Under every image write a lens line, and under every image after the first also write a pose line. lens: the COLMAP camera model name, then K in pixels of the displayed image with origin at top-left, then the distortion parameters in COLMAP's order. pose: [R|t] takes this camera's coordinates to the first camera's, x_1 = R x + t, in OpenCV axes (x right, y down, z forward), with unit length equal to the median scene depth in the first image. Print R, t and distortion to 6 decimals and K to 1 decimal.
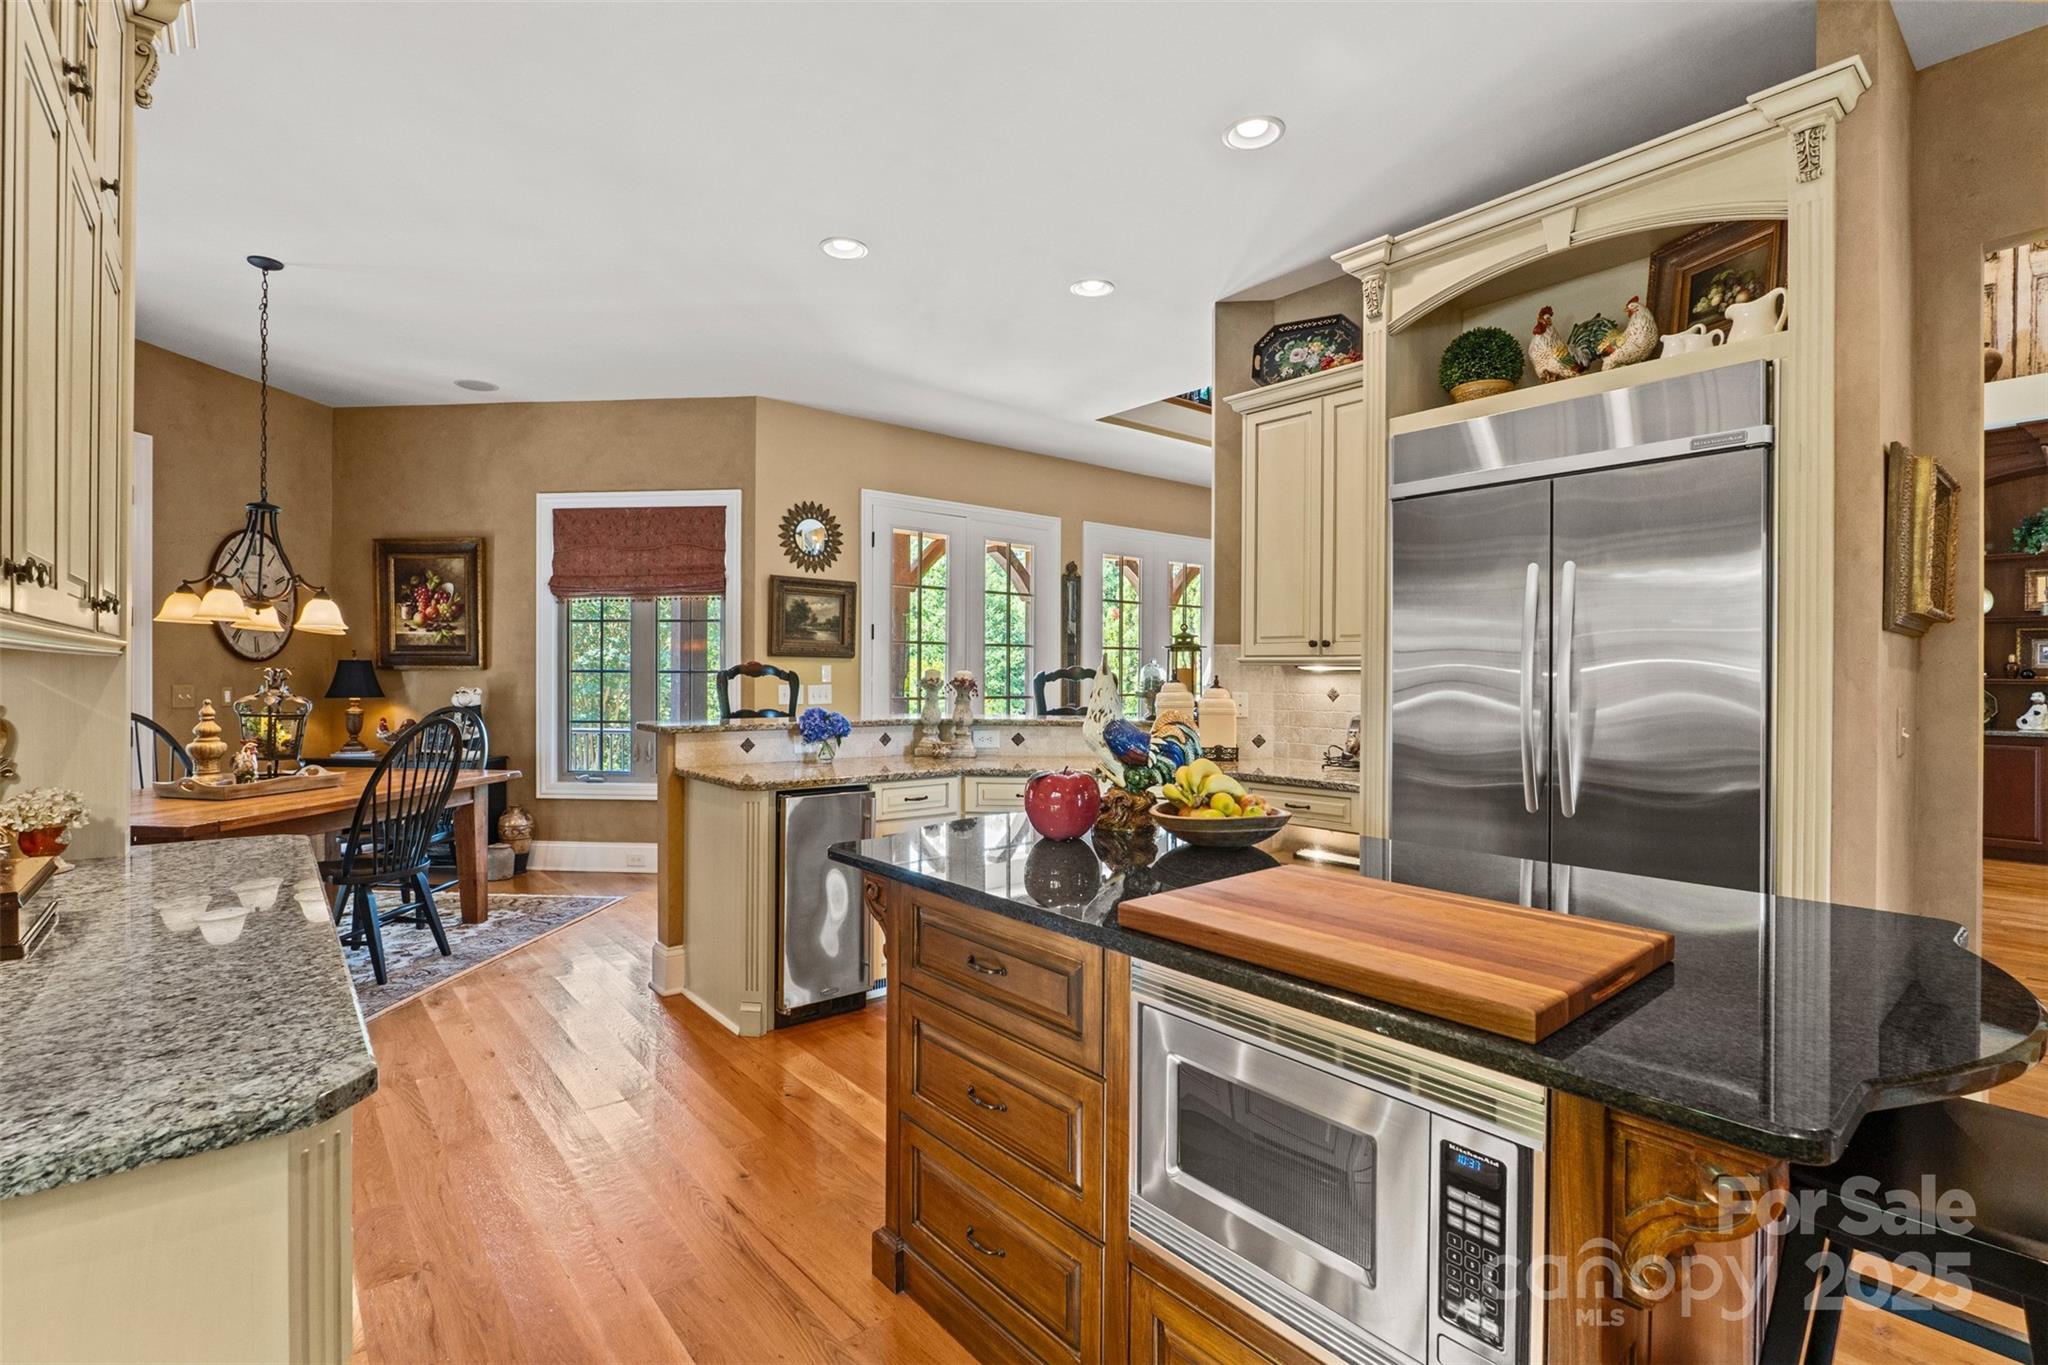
lens RADIAL K [[943.8, 0, 1014.5], [0, 943.8, 672.7], [0, 0, 1]] dist [-0.008070, -0.000376]
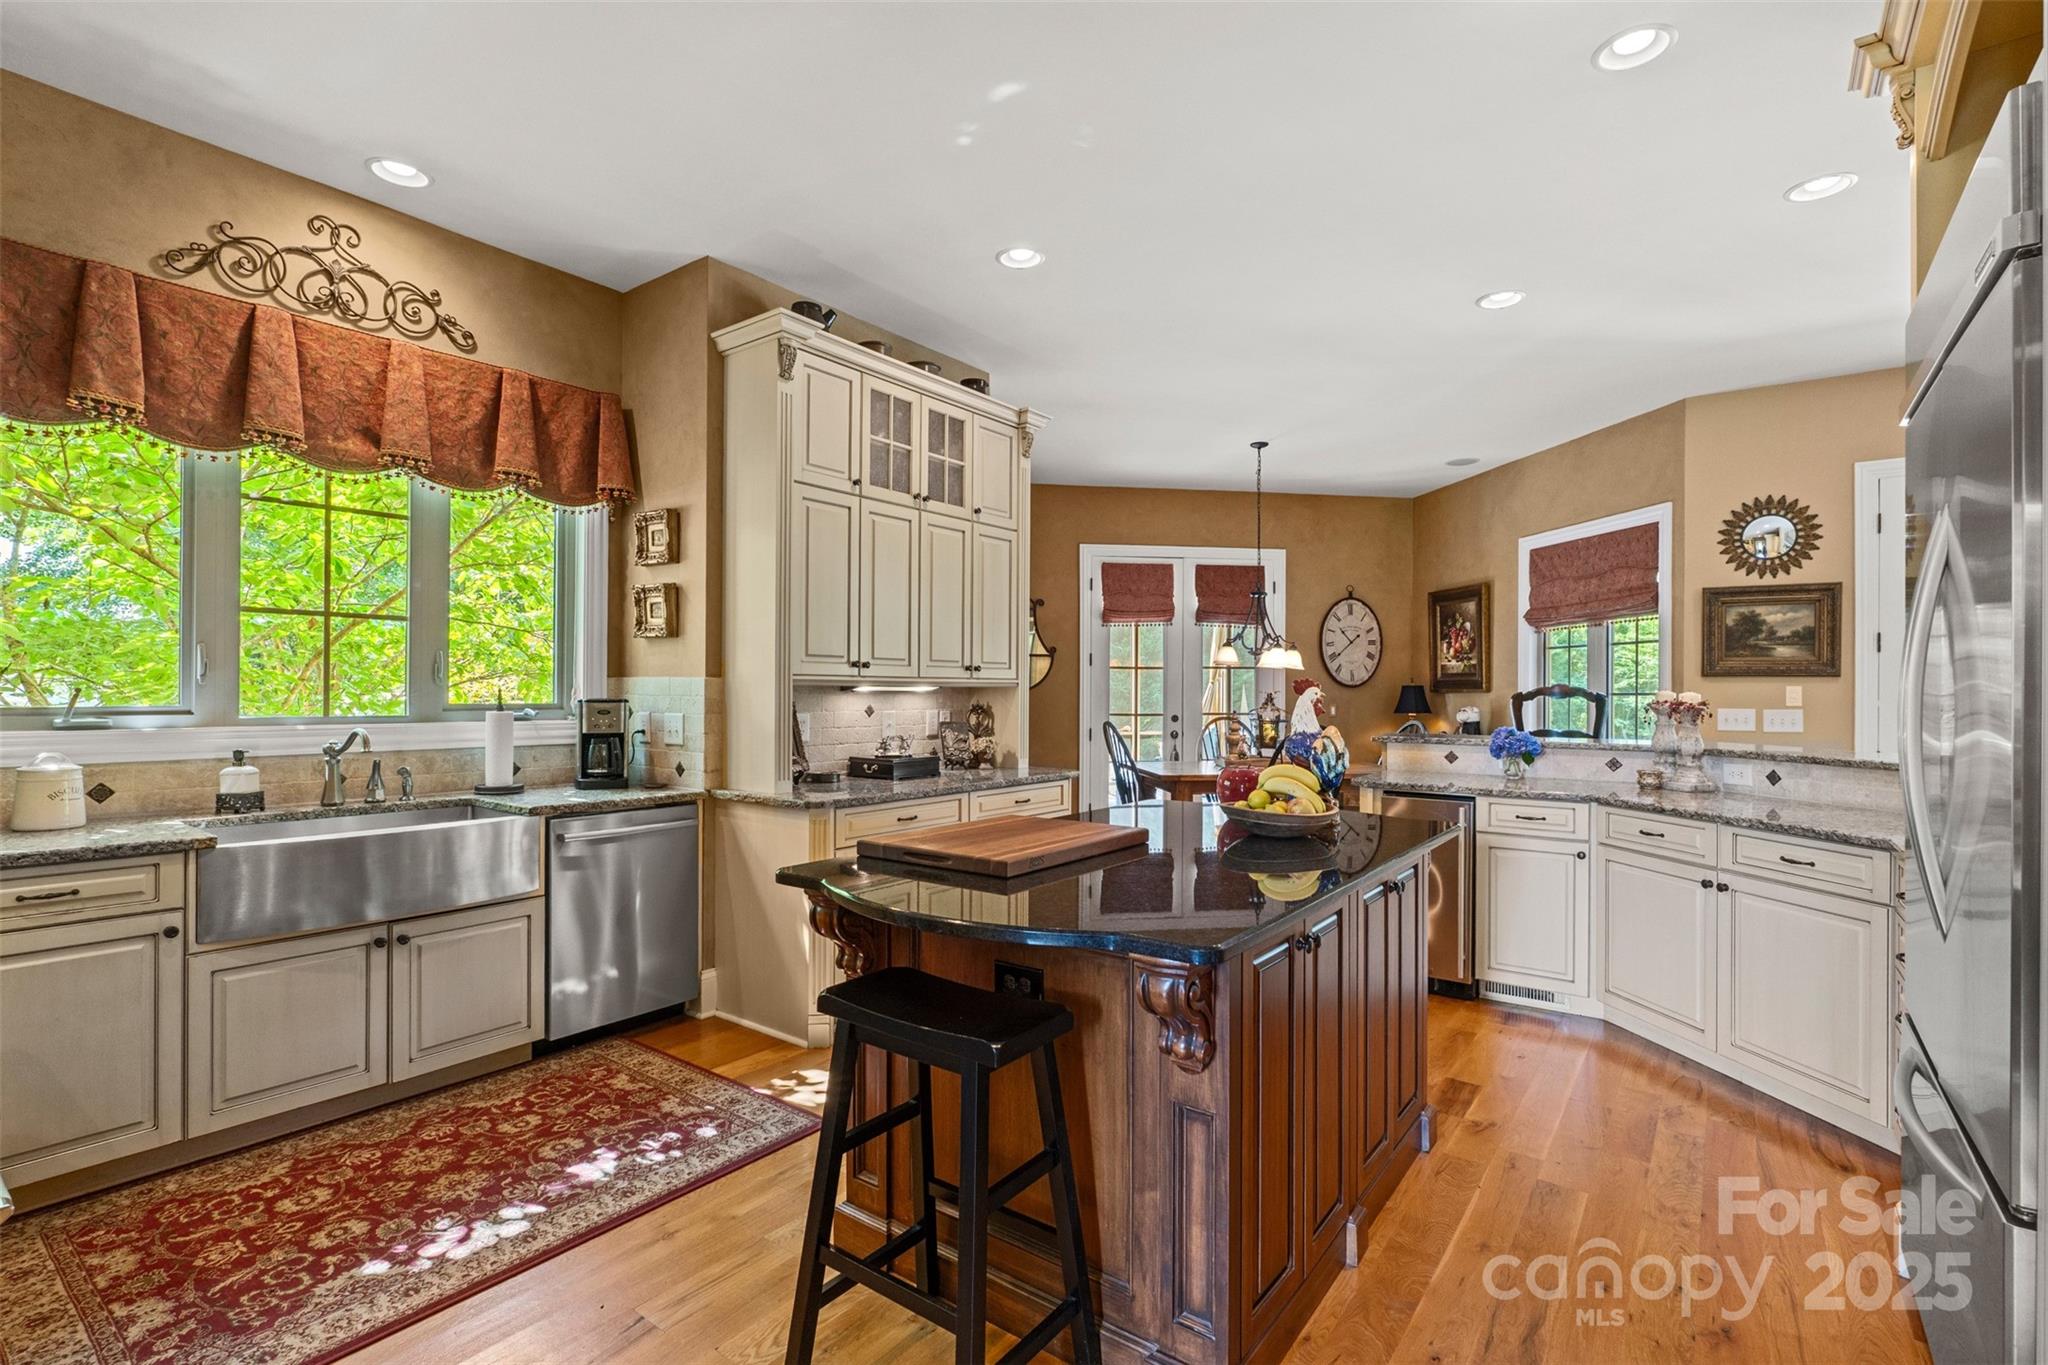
lens RADIAL K [[943.8, 0, 1009.5], [0, 943.8, 691.5], [0, 0, 1]] dist [-0.008070, -0.000376]
pose [[0.222088, -0.002977, -0.975022, 0.474586], [-0.000881, 0.999994, -0.003254, 0.000413], [0.975026, 0.001581, 0.222084, 0.138137]]
